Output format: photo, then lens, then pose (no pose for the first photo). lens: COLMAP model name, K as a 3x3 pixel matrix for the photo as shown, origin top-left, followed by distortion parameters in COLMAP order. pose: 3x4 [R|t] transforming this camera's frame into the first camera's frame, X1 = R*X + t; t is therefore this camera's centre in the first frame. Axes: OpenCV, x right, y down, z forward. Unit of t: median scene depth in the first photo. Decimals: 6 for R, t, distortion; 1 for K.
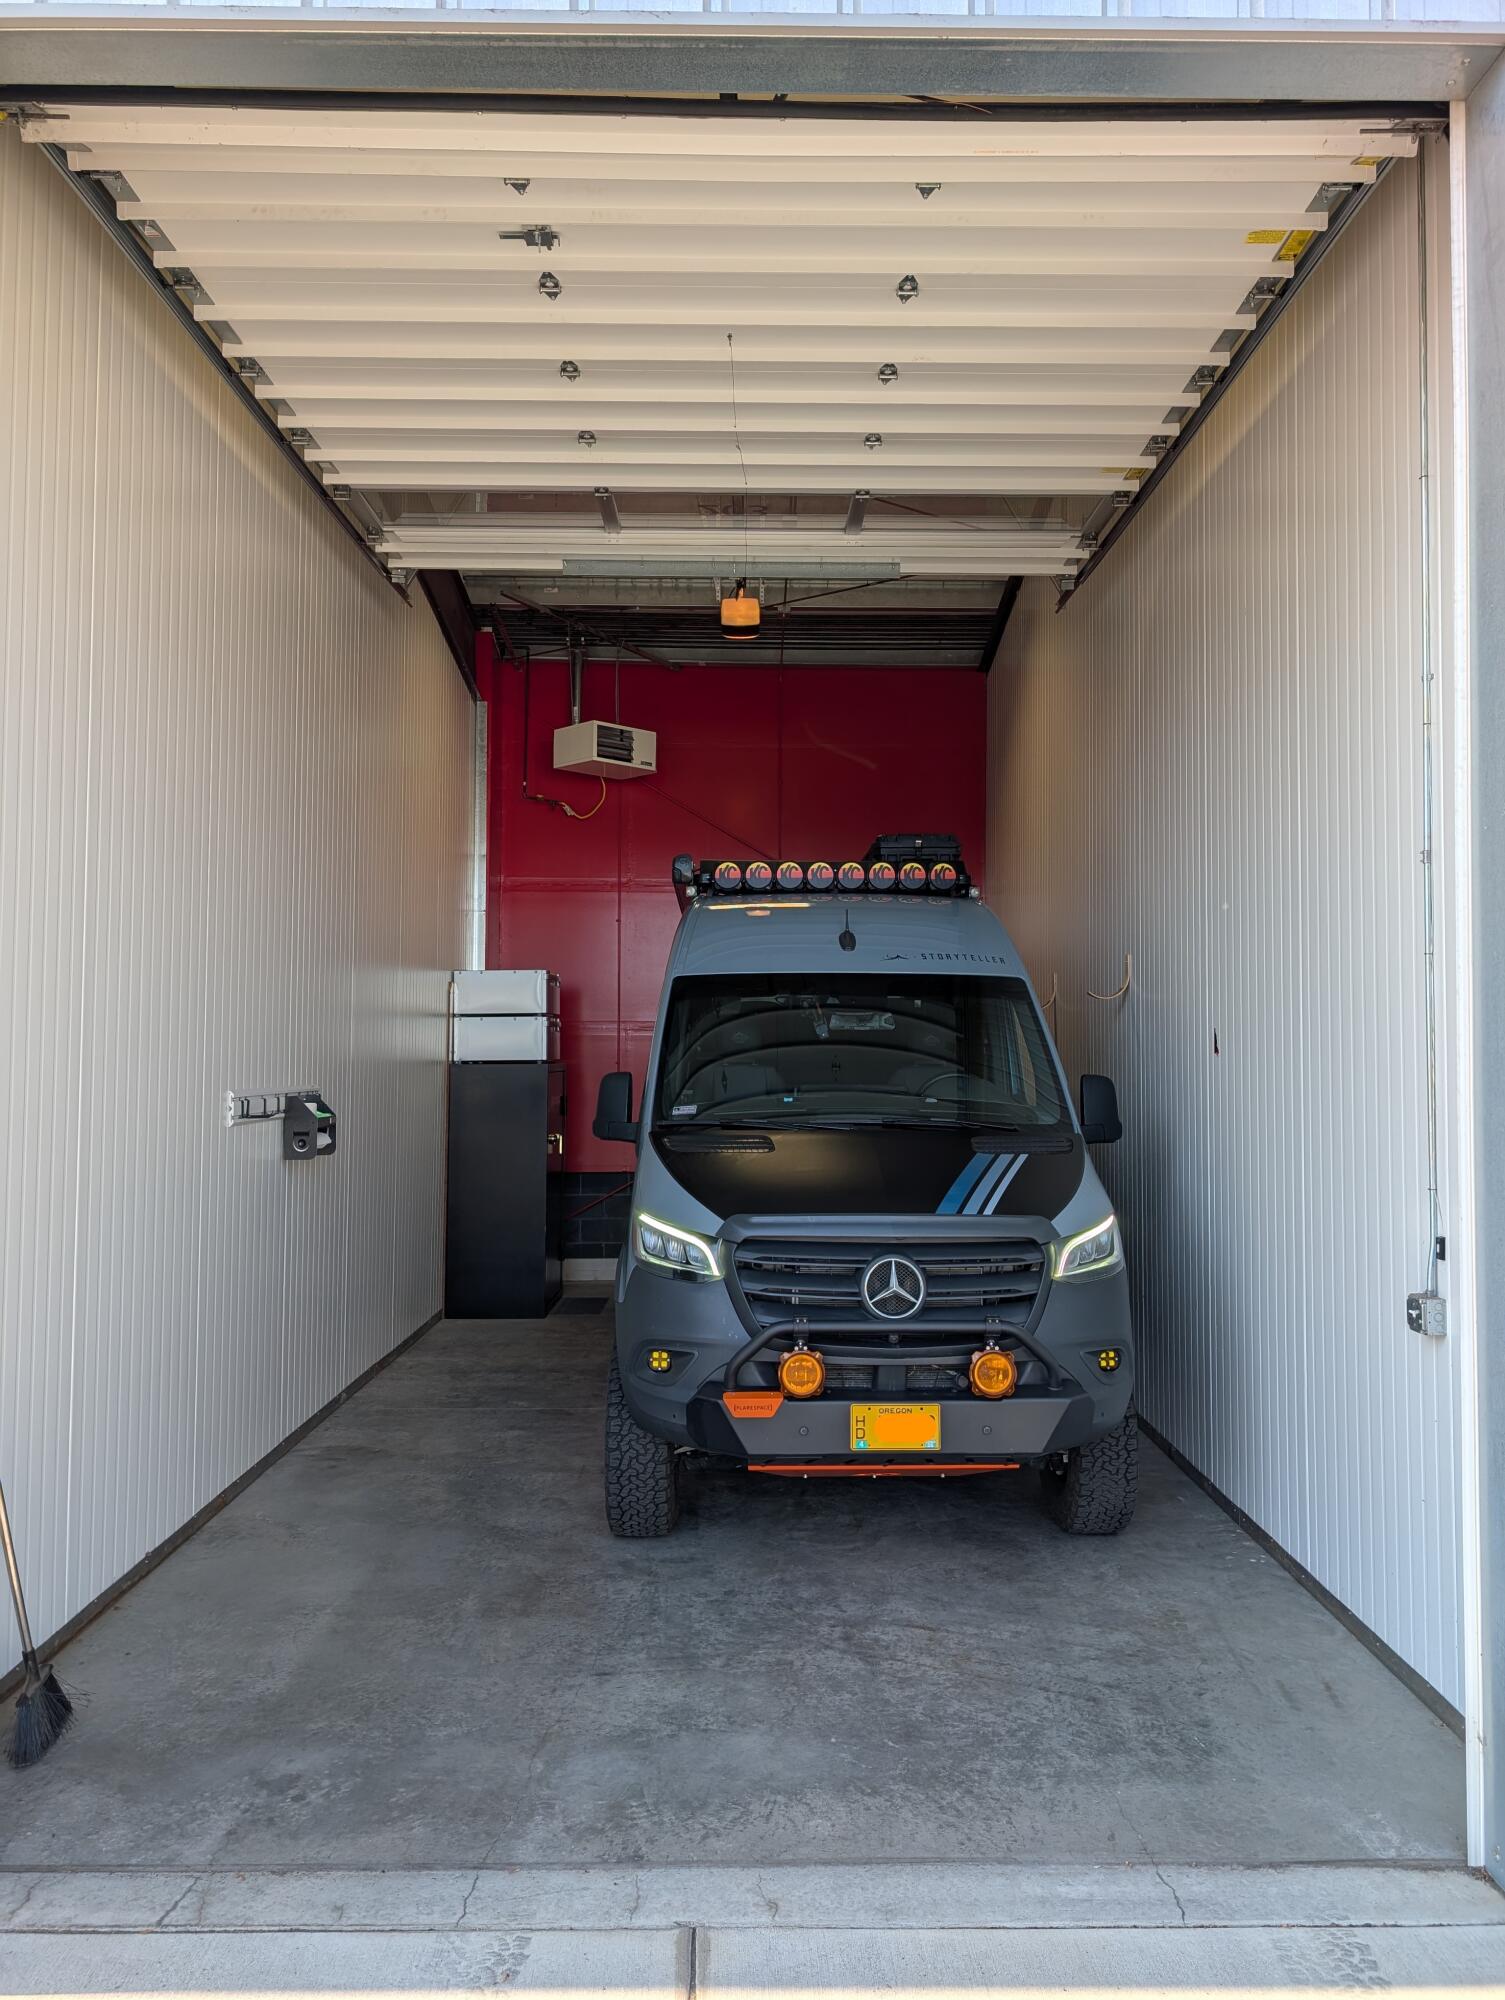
lens RADIAL K [[1414.1, 0, 765.5], [0, 1414.1, 997.6], [0, 0, 1]] dist [0.012803, -0.004715]
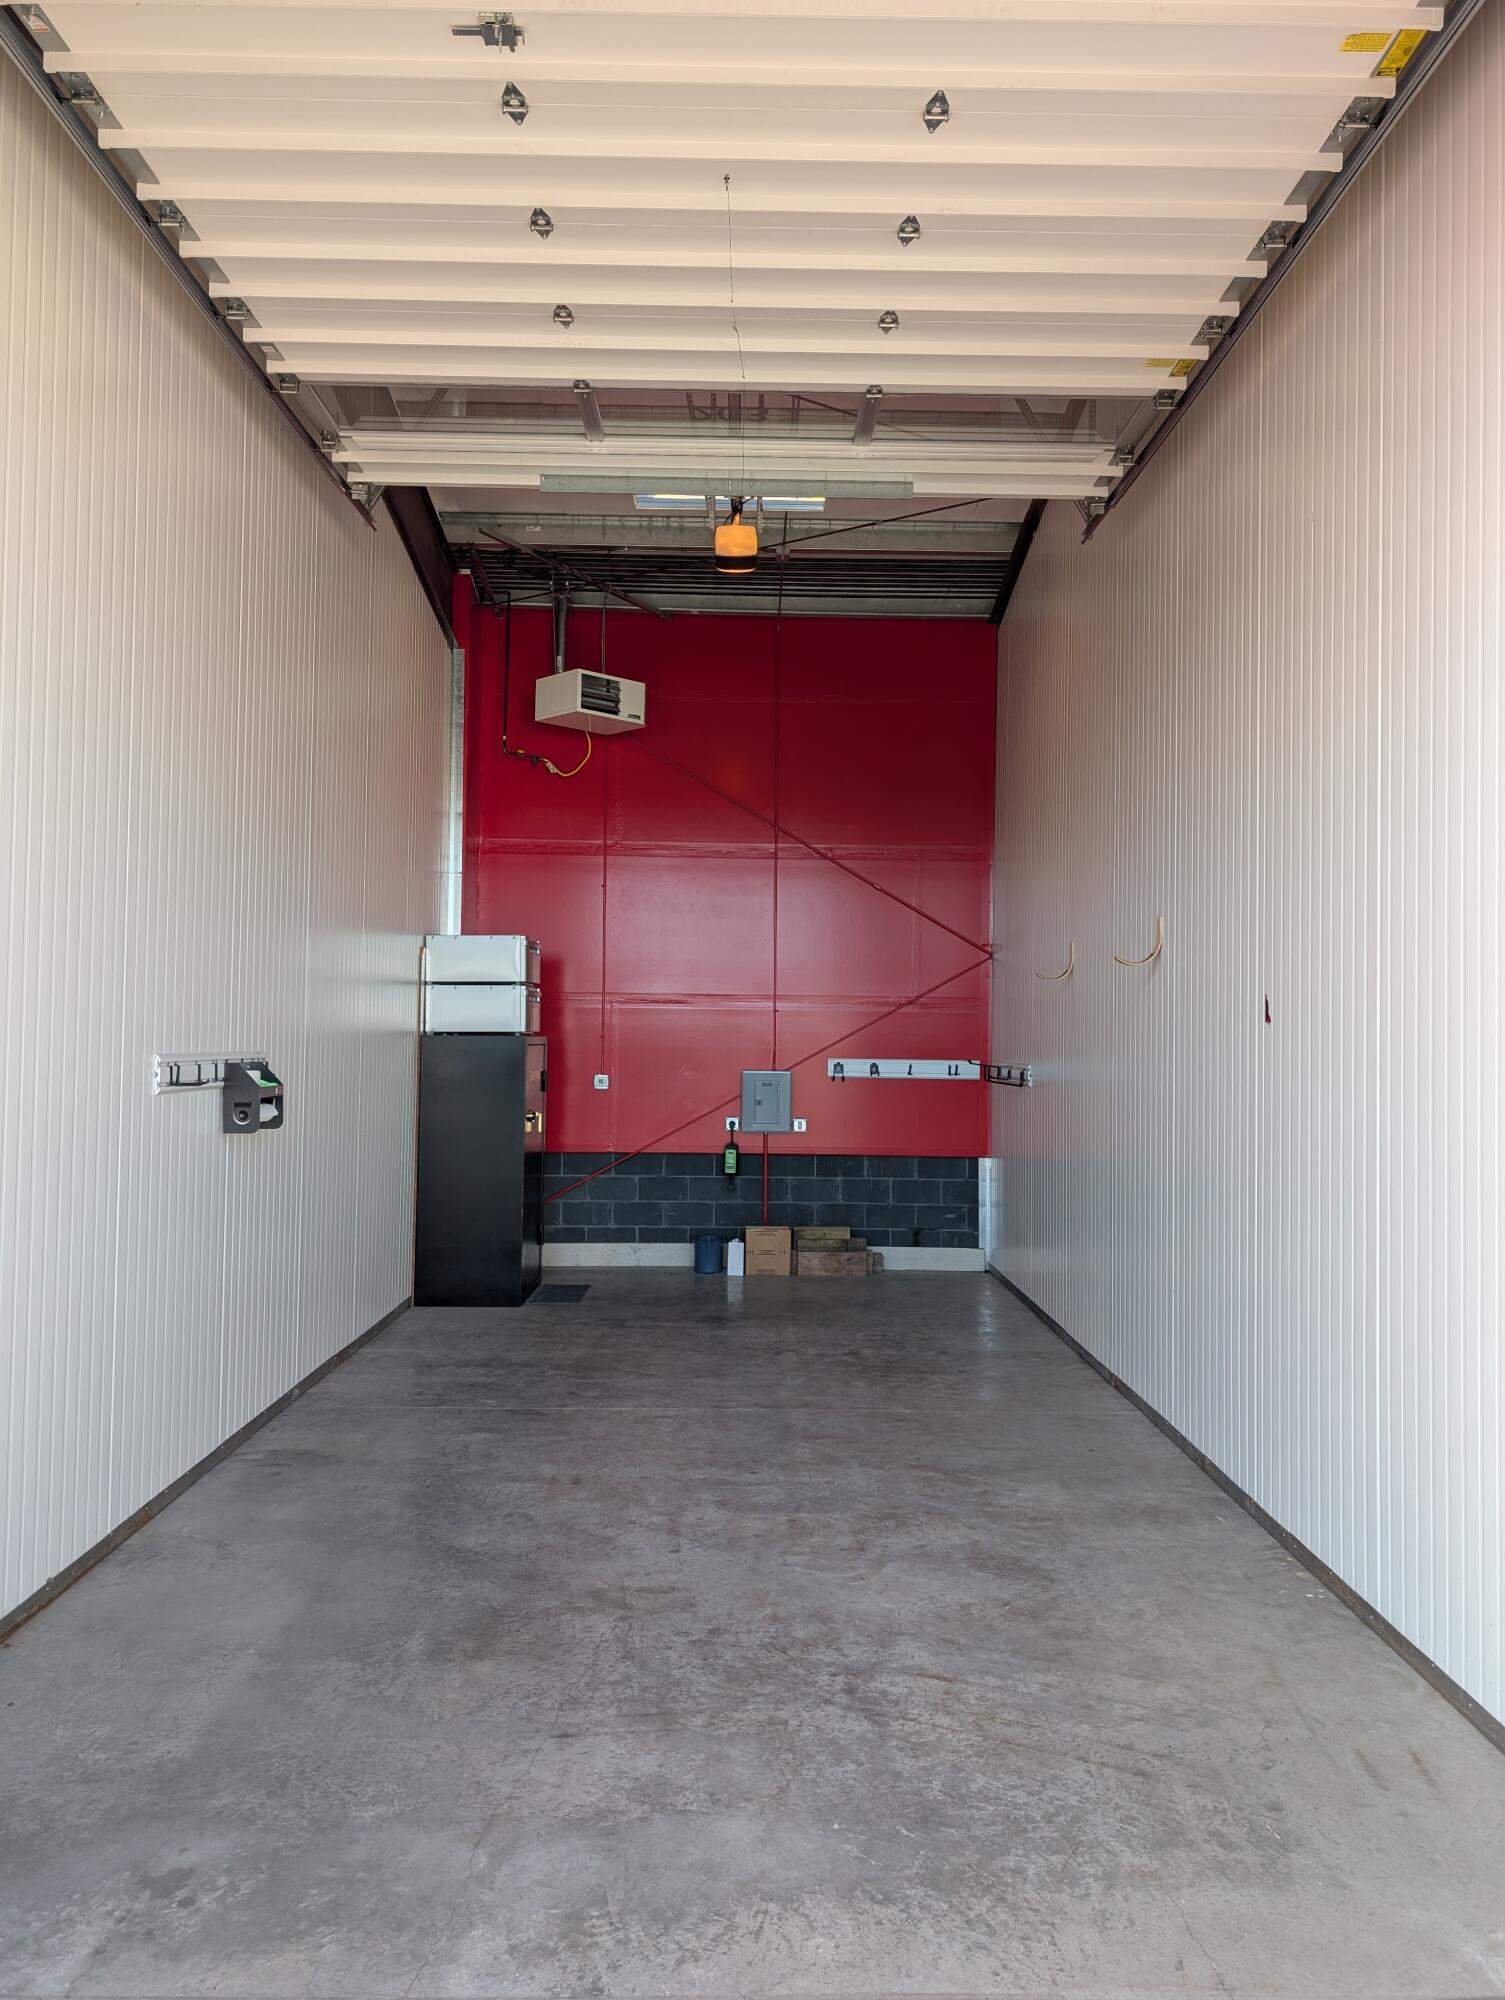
lens RADIAL K [[1408.3, 0, 762.4], [0, 1408.3, 1005.8], [0, 0, 1]] dist [0.017380, -0.012920]
pose [[0.999956, 0.008720, 0.003352, -0.001914], [-0.008775, 0.999819, 0.016897, 0.018644], [-0.003204, -0.016926, 0.999852, 0.126963]]
